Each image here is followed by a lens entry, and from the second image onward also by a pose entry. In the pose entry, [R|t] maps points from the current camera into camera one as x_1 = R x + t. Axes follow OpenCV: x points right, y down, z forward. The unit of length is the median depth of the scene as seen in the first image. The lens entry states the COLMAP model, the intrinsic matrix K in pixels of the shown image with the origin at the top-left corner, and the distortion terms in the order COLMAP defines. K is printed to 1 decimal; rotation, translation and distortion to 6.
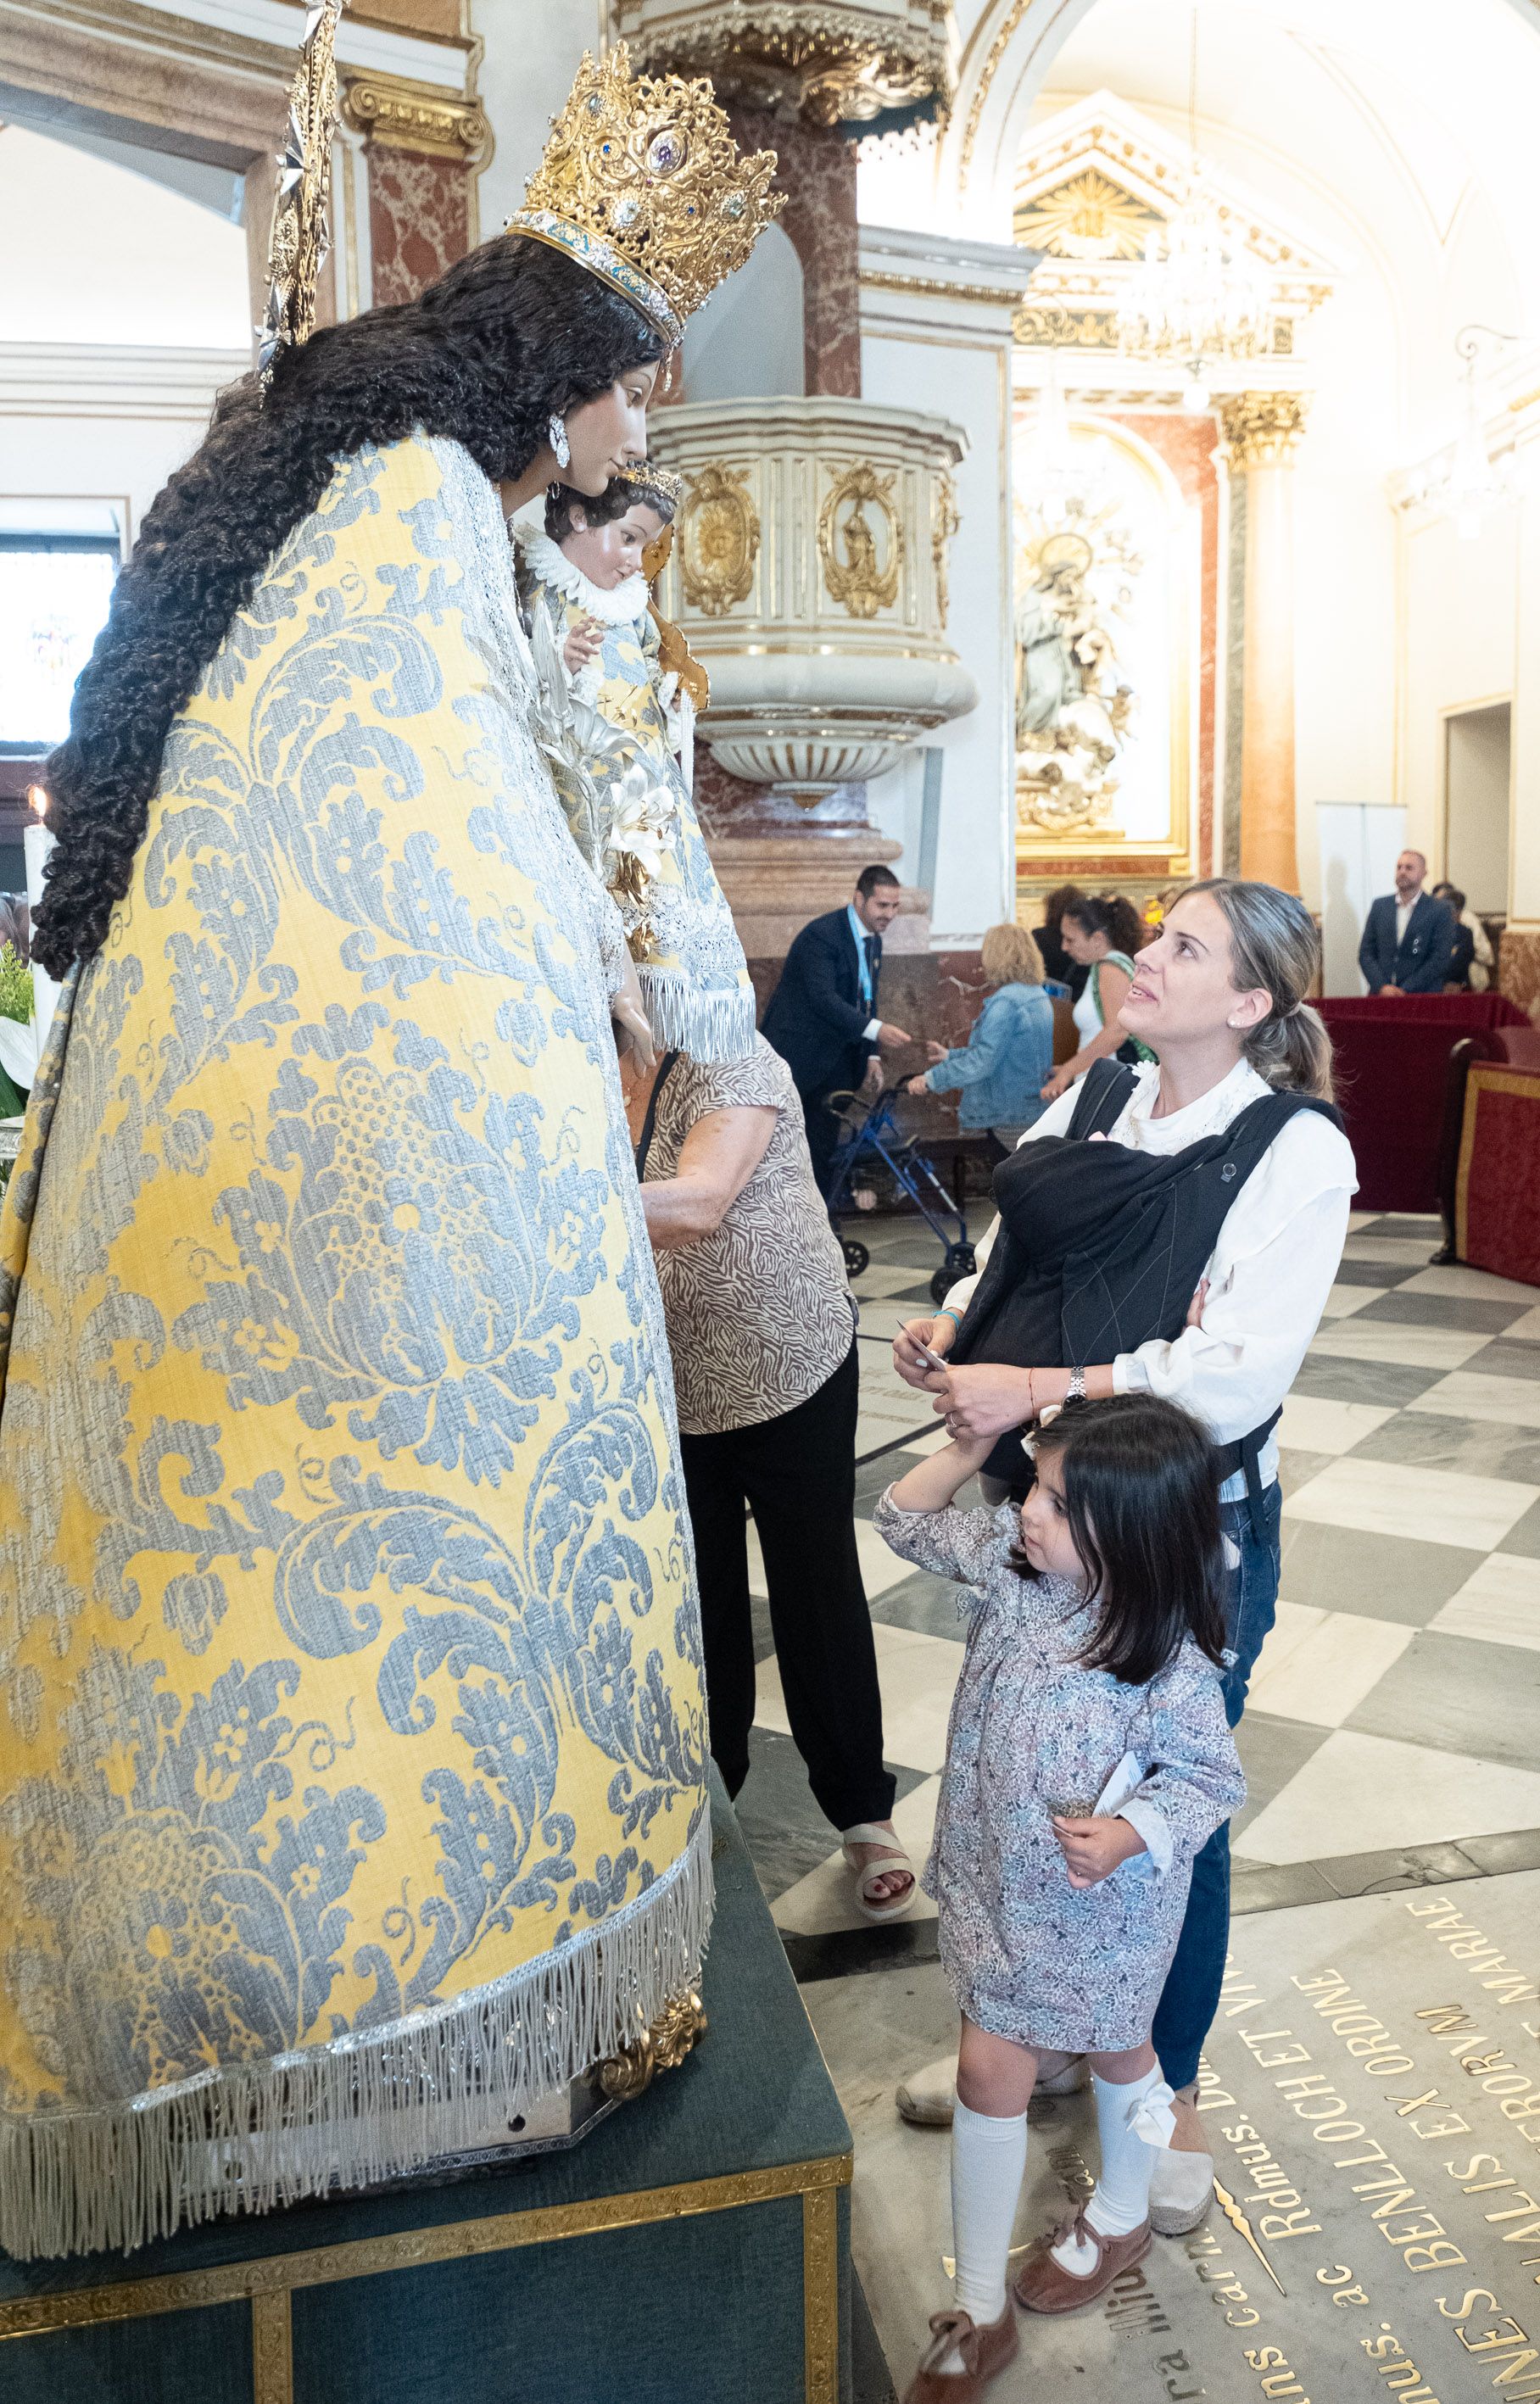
lens RADIAL K [[1935.0, 0, 898.4], [0, 1935.0, 1055.3], [0, 0, 1]] dist [0.001766, -0.011113]
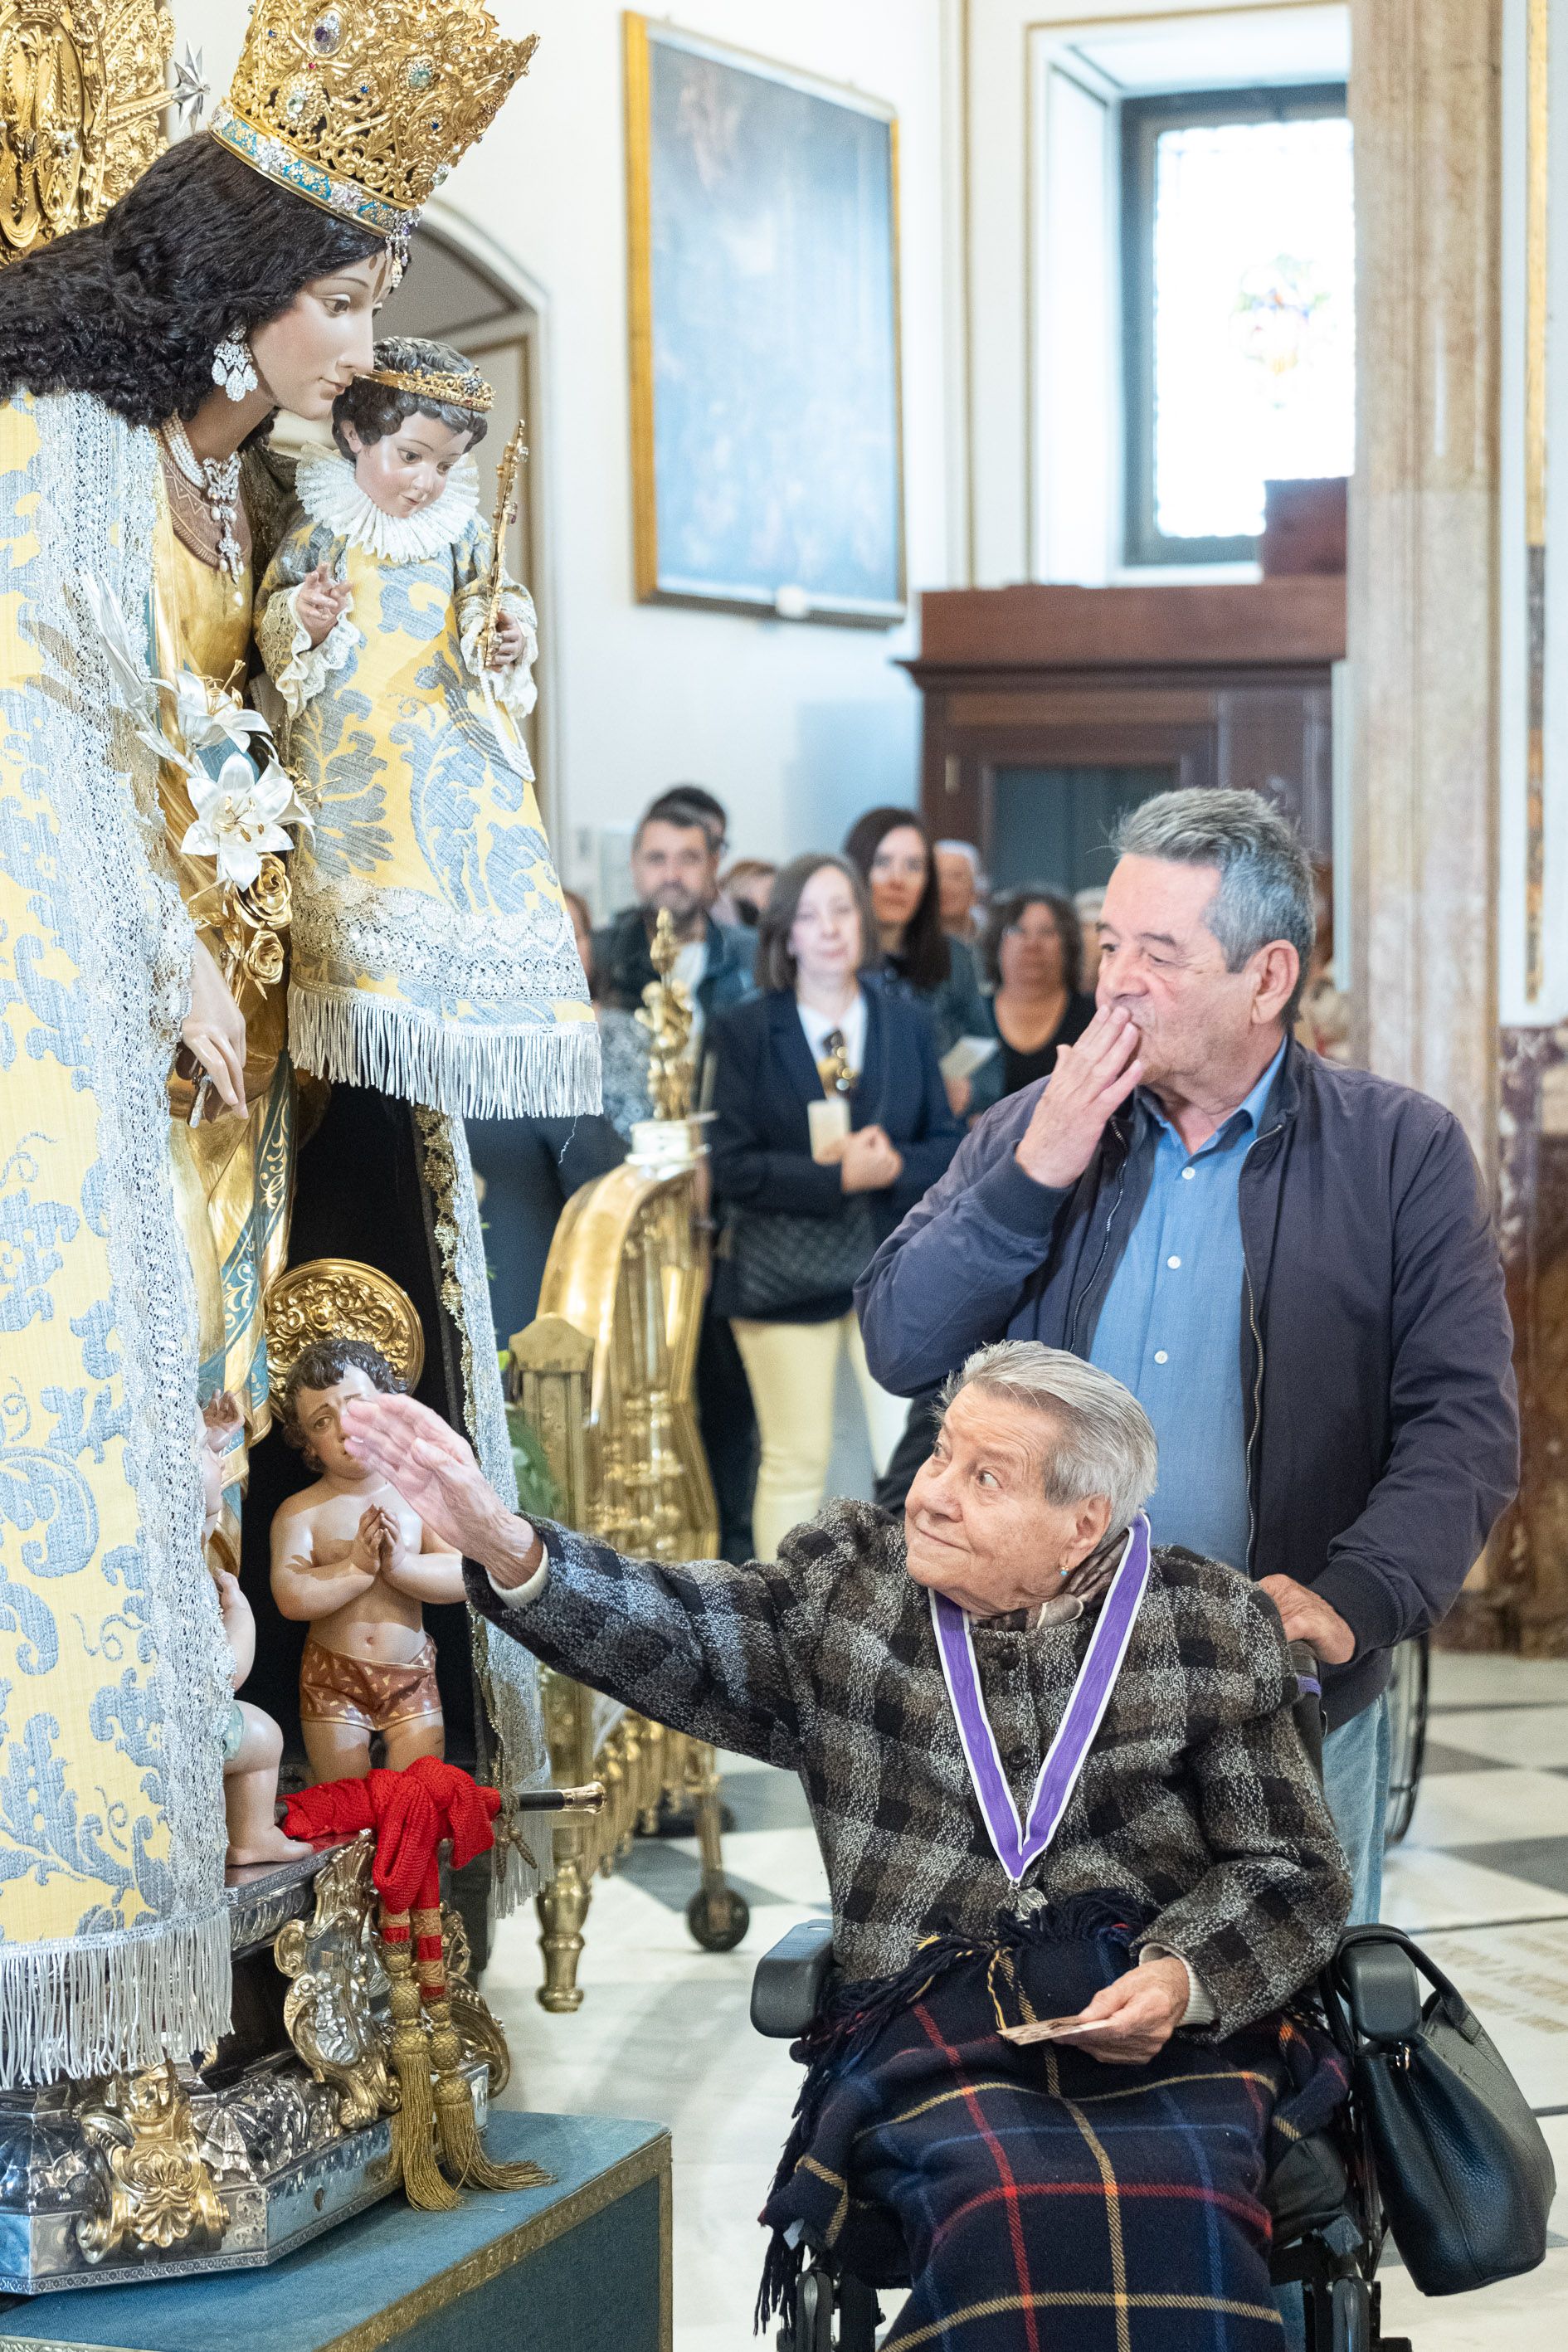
lens RADIAL K [[5369.1, 0, 784.0], [0, 5369.1, 1176.0], [0, 0, 1]] dist [-0.020765, 0.011227]
pose [[0.828736, 0.036288, -0.558462, 1.468721], [-0.050181, 0.998694, -0.009572, 0.050126], [0.557386, 0.035957, 0.829475, -0.875457]]
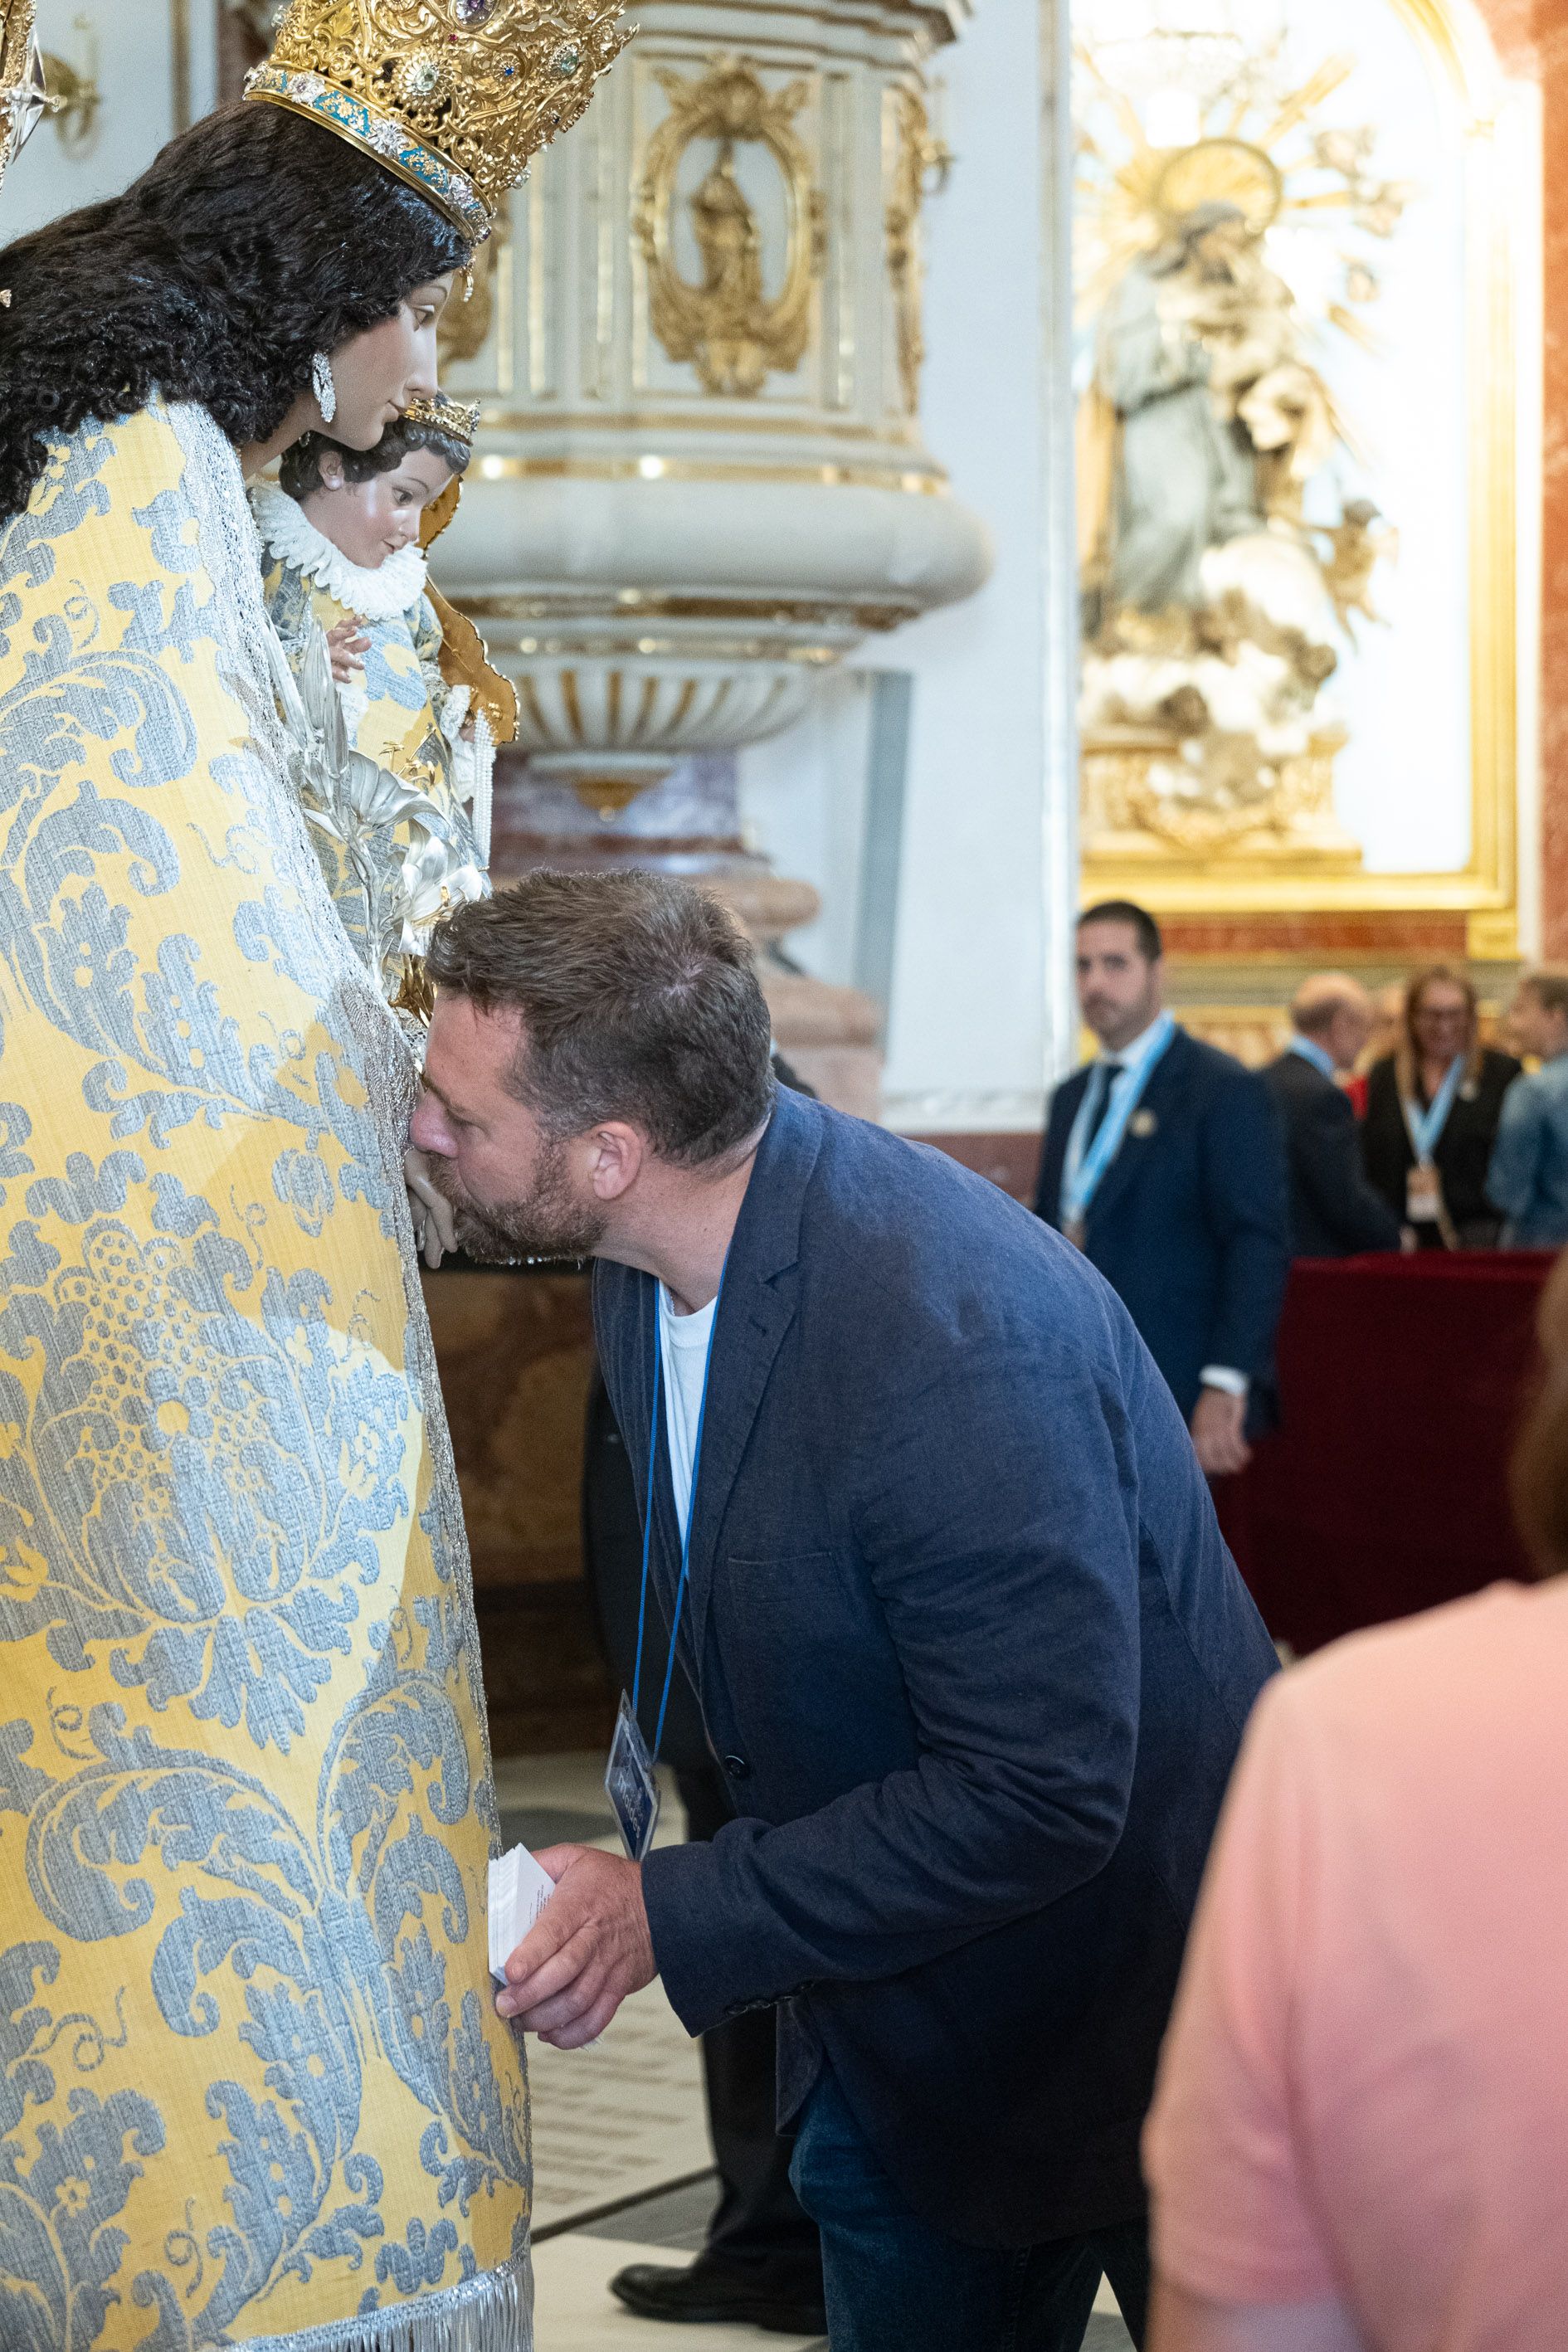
lens RADIAL K [[5213.4, 0, 784.0], [0, 5213.4, 1176.0], [0, 0, 1]] dist [-0.006840, 0.073637]
pose [[0.999973, 0.002870, -0.006726, 0.010898], [-0.003192, 0.998823, -0.048407, 0.075756], [0.006579, 0.048428, 0.998805, -1.001957]]
